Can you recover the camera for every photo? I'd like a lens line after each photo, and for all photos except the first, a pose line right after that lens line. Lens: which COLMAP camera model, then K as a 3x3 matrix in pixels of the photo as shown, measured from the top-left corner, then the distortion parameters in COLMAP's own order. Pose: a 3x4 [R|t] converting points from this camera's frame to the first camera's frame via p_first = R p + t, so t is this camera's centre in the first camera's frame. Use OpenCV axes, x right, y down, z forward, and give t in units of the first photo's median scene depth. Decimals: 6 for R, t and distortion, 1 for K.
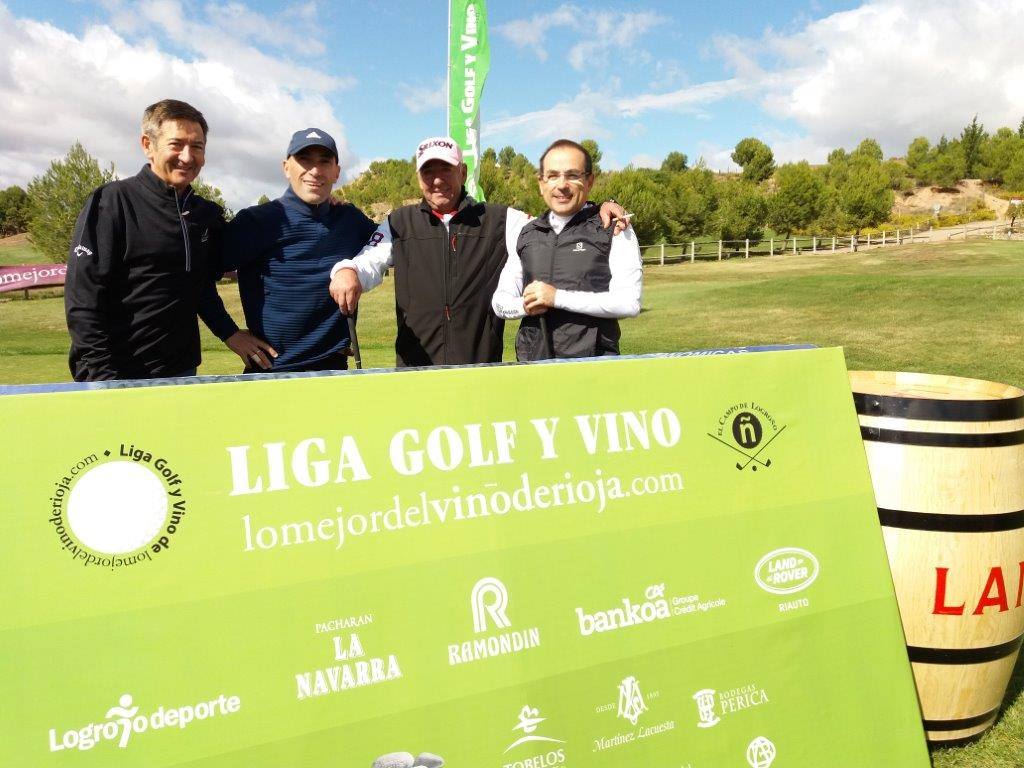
lens RADIAL K [[859.7, 0, 513.6], [0, 859.7, 366.7], [0, 0, 1]] dist [0.057430, -0.103009]
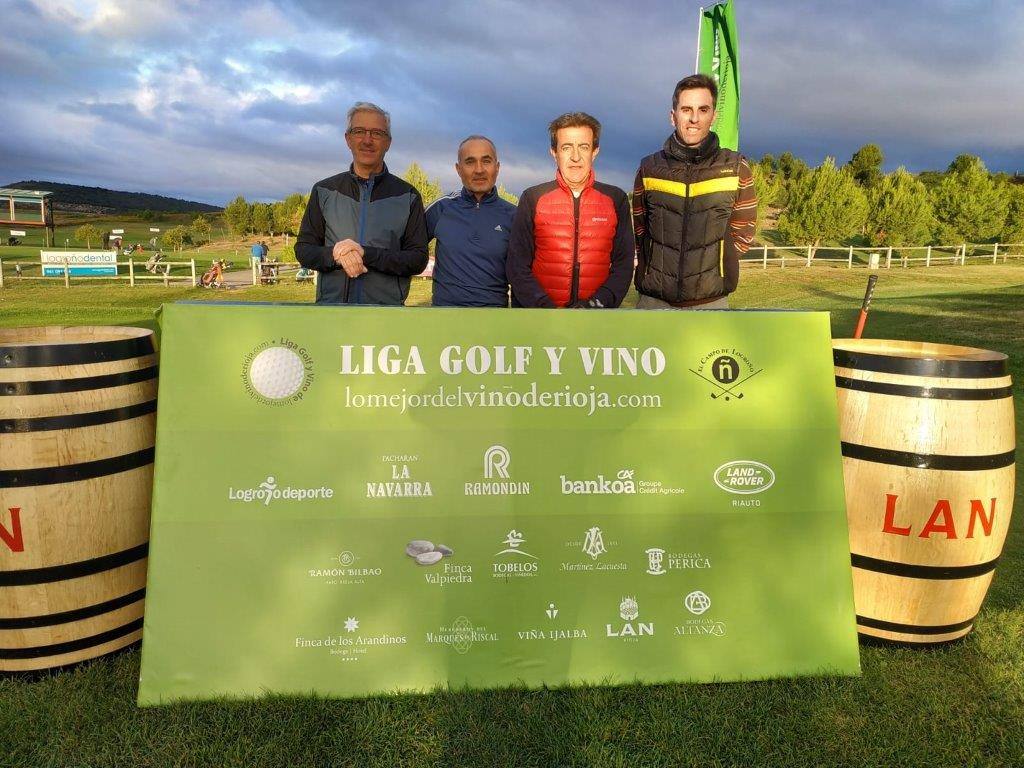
lens RADIAL K [[765.0, 0, 511.5], [0, 765.0, 383.7], [0, 0, 1]] dist [0.062269, -0.098318]
pose [[0.938652, 0.071743, -0.337321, 0.392619], [-0.059615, 0.997152, 0.046191, 0.065694], [0.339674, -0.023248, 0.940256, -0.226027]]
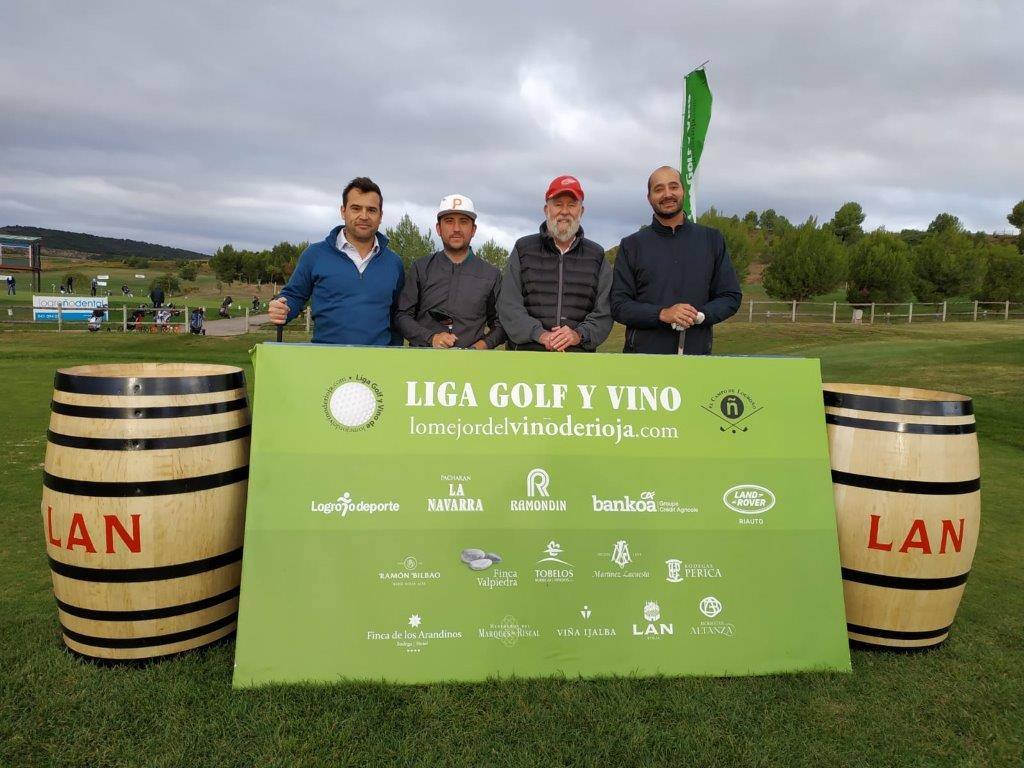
lens RADIAL K [[776.4, 0, 504.2], [0, 776.4, 384.1], [0, 0, 1]] dist [0.066404, -0.113784]
pose [[0.942317, 0.061122, -0.329094, 0.373401], [-0.071684, 0.997226, -0.020044, 0.098002], [0.326955, 0.042479, 0.944085, -0.478858]]
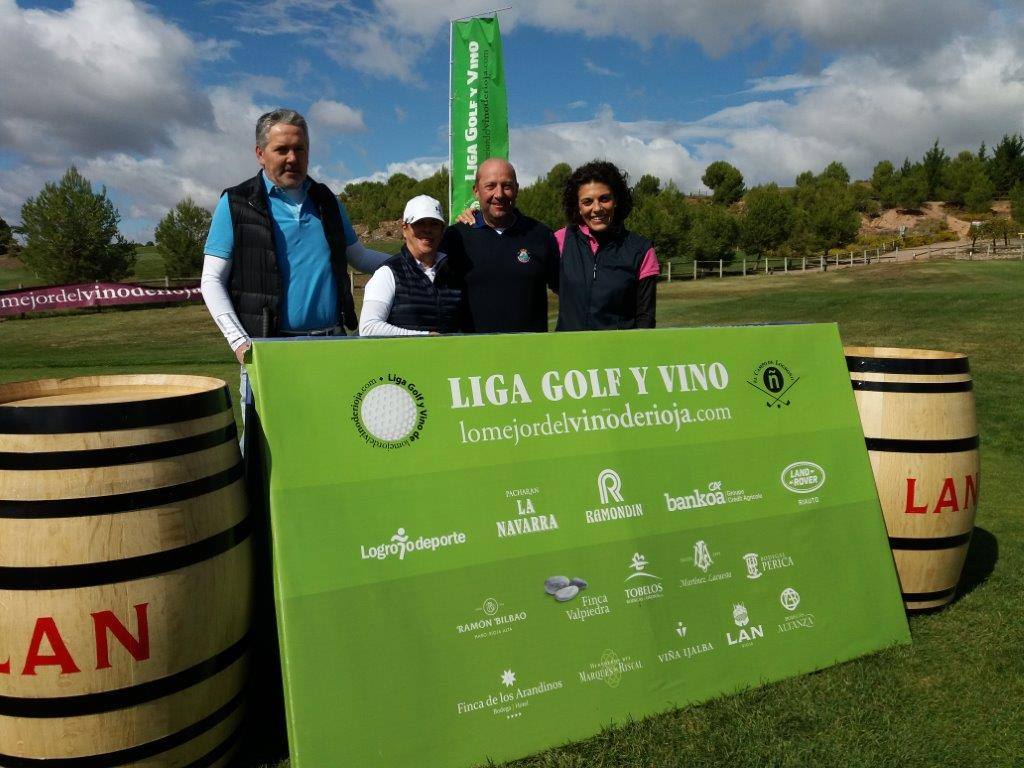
lens RADIAL K [[866.0, 0, 511.0], [0, 866.0, 364.8], [0, 0, 1]] dist [0.132876, -0.293251]
pose [[0.999428, -0.006104, 0.033257, -0.221481], [0.007067, 0.999557, -0.028925, 0.095369], [-0.033066, 0.029144, 0.999028, -0.451660]]
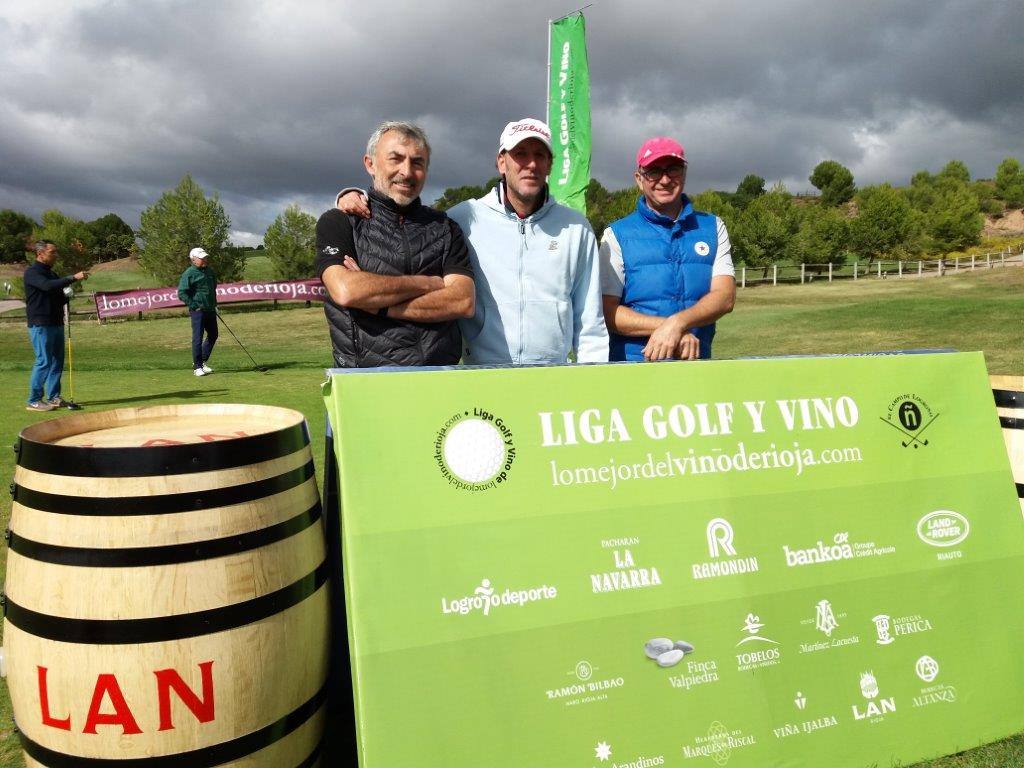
lens RADIAL K [[866.1, 0, 500.0], [0, 866.1, 366.1], [0, 0, 1]] dist [0.080971, -0.167513]
pose [[0.996062, 0.008508, -0.088255, -0.222895], [-0.011116, 0.999515, -0.029102, 0.048839], [0.087964, 0.029968, 0.995673, -0.335412]]
